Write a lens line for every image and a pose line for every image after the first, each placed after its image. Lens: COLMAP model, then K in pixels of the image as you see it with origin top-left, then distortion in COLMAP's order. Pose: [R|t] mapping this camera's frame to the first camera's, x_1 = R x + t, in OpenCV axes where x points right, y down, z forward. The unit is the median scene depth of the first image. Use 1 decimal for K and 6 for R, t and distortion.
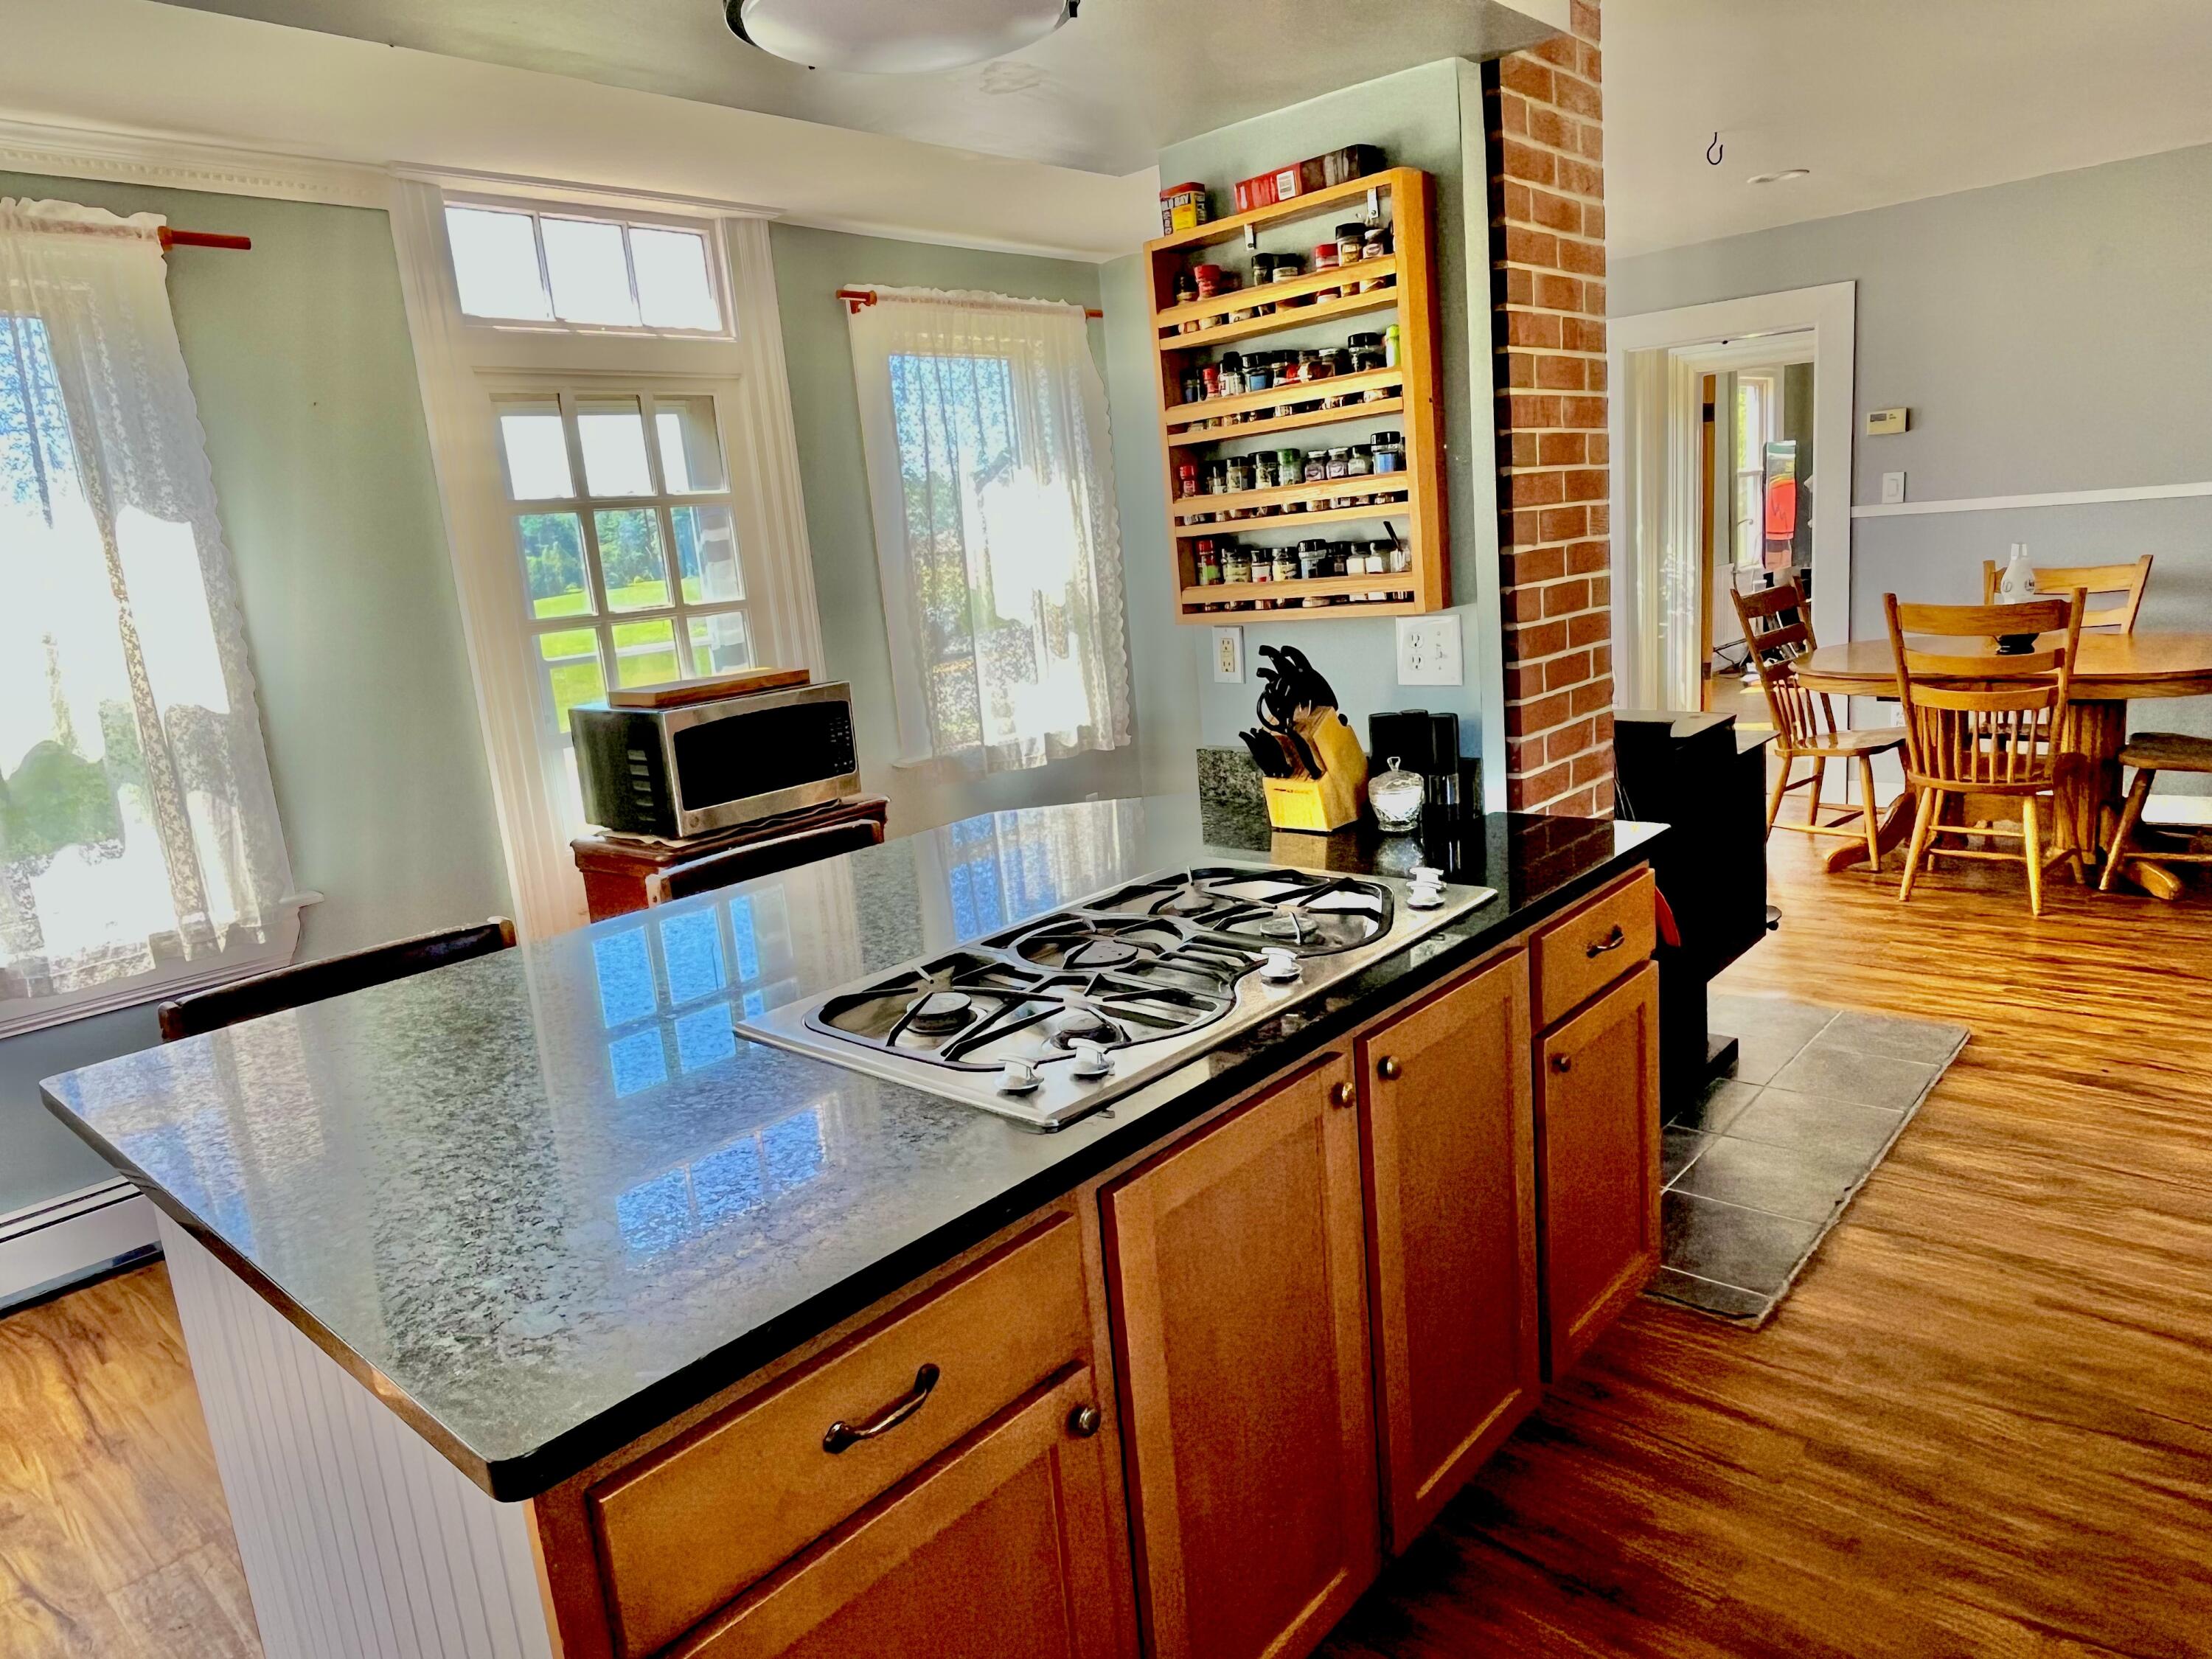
lens RADIAL K [[1412.9, 0, 1106.0], [0, 1412.9, 829.5], [0, 0, 1]] dist [-0.000276, -0.000828]
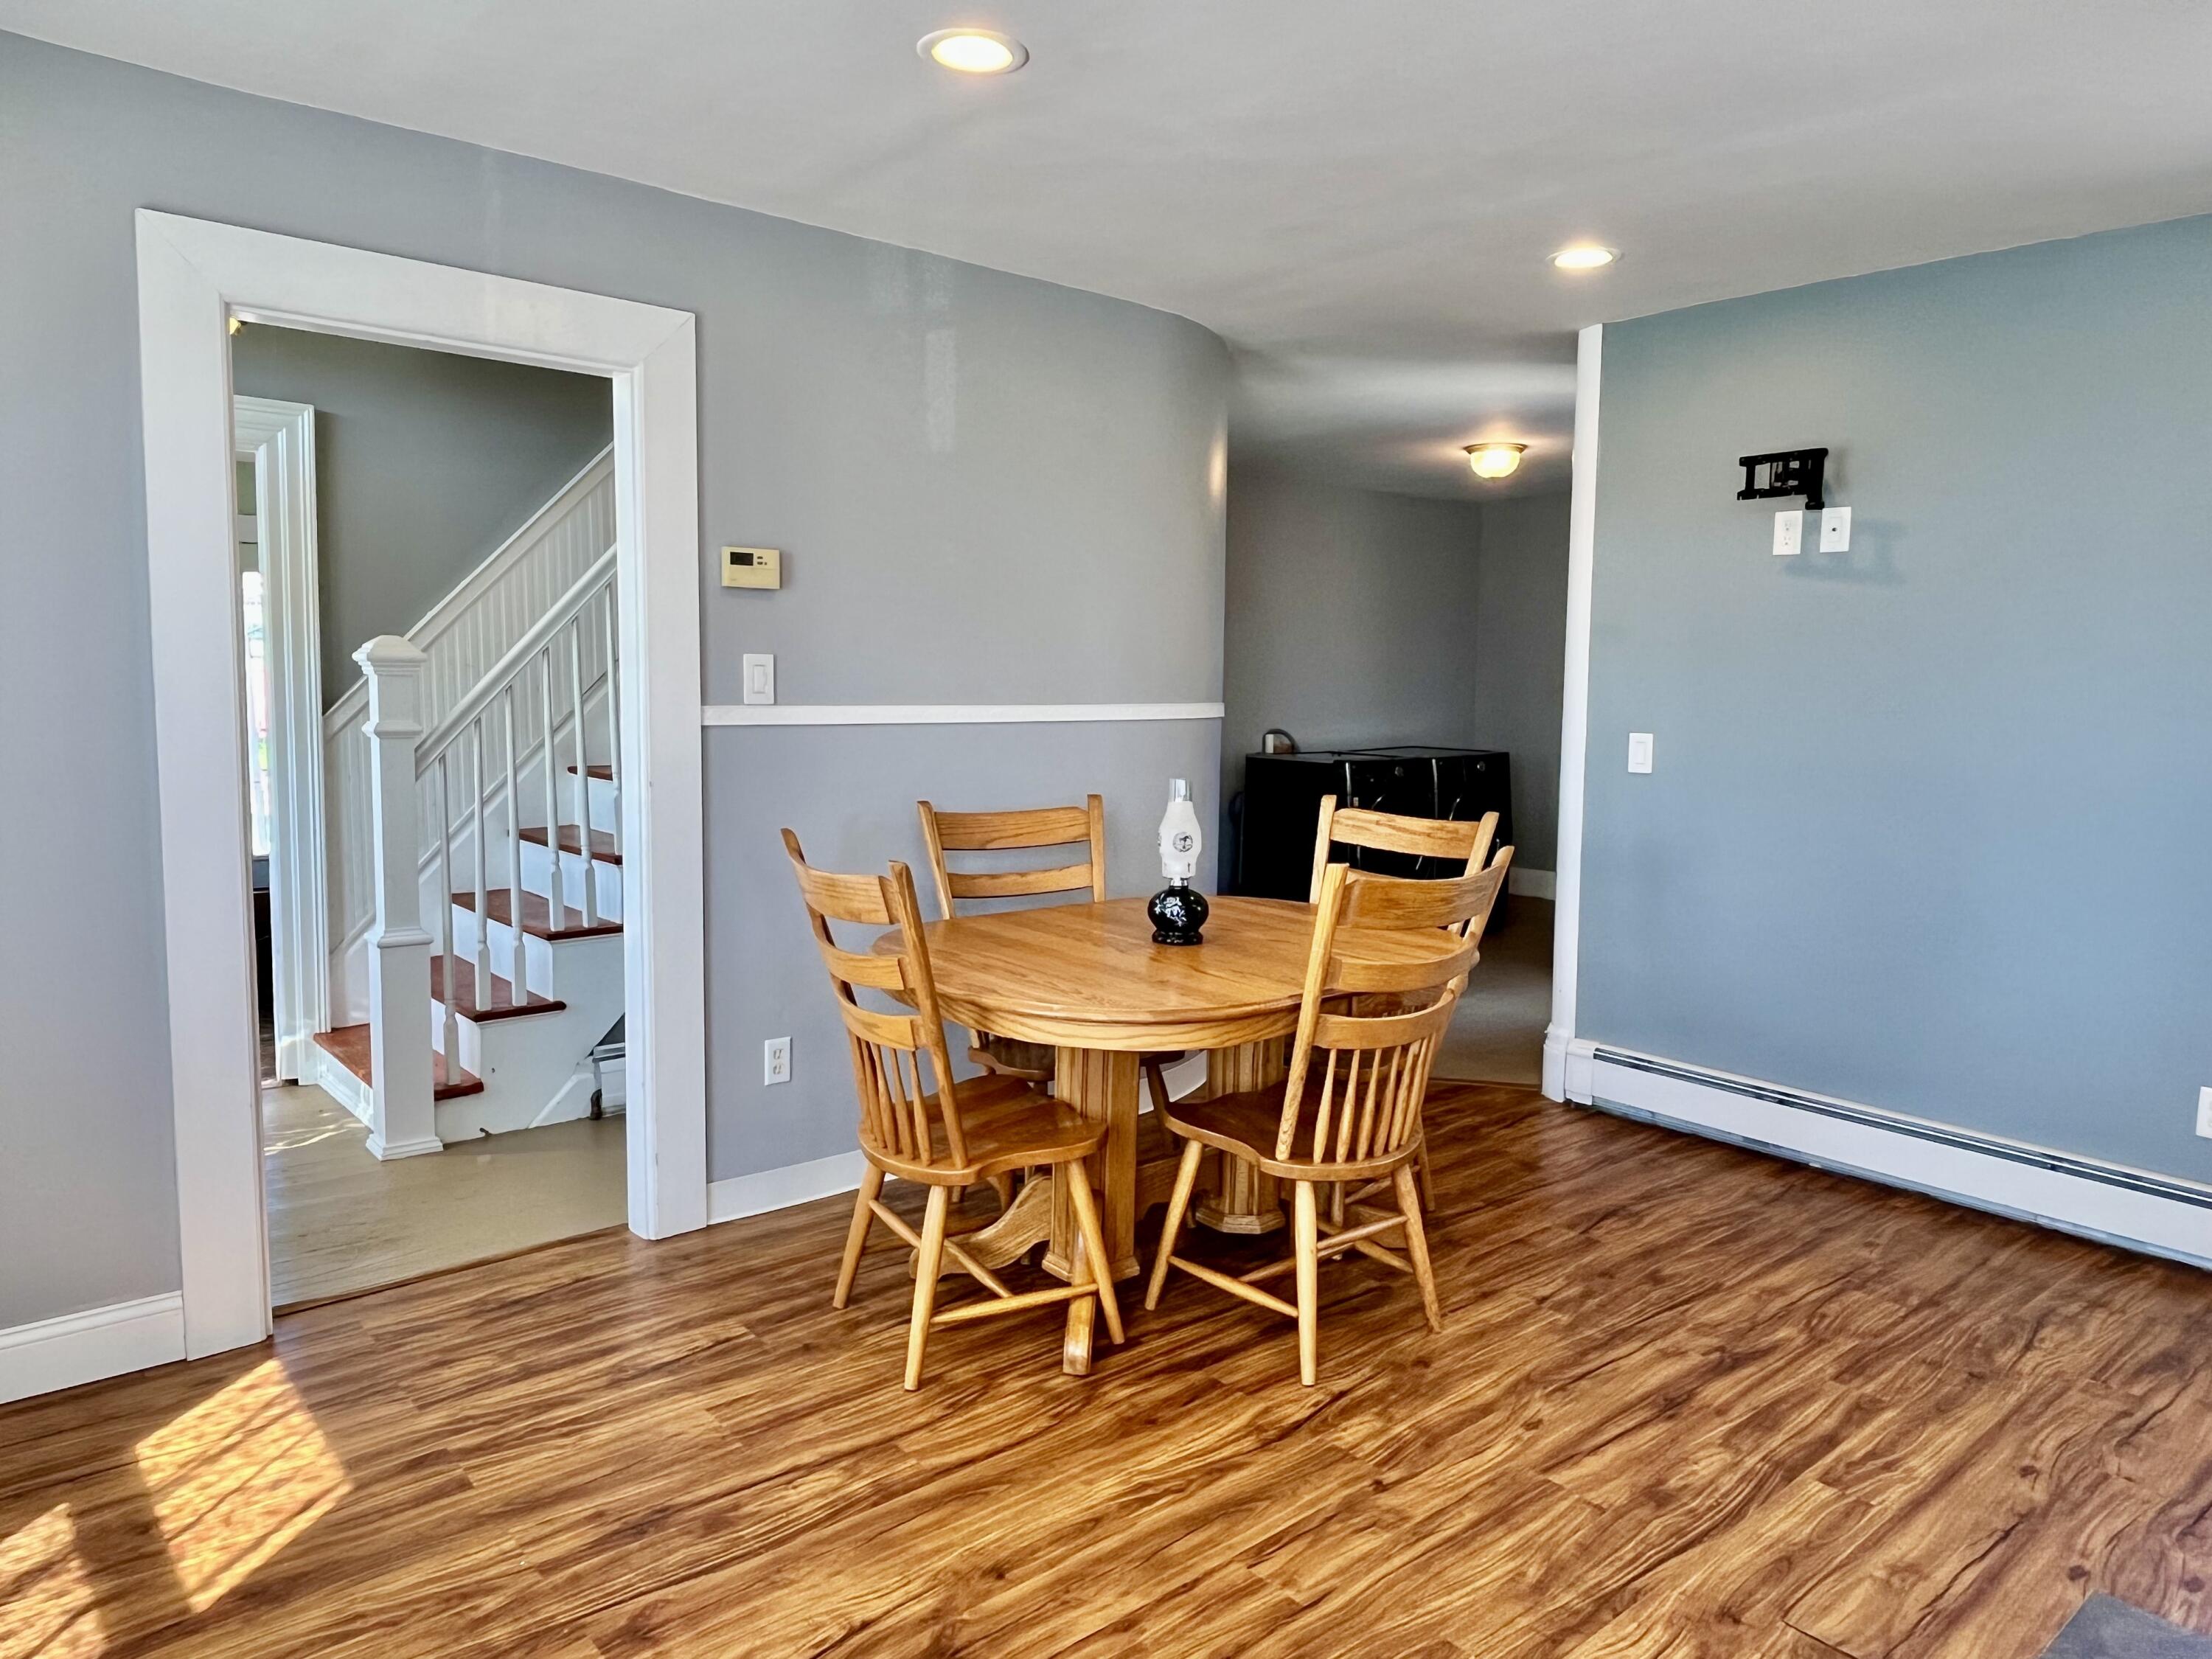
lens RADIAL K [[1445.4, 0, 1091.2], [0, 1445.4, 817.1], [0, 0, 1]] dist [-0.005656, -0.001222]
pose [[0.126795, -0.012070, 0.991856, -0.047691], [0.178253, 0.983925, -0.010814, -0.323589], [-0.975781, 0.178173, 0.126908, 1.673615]]
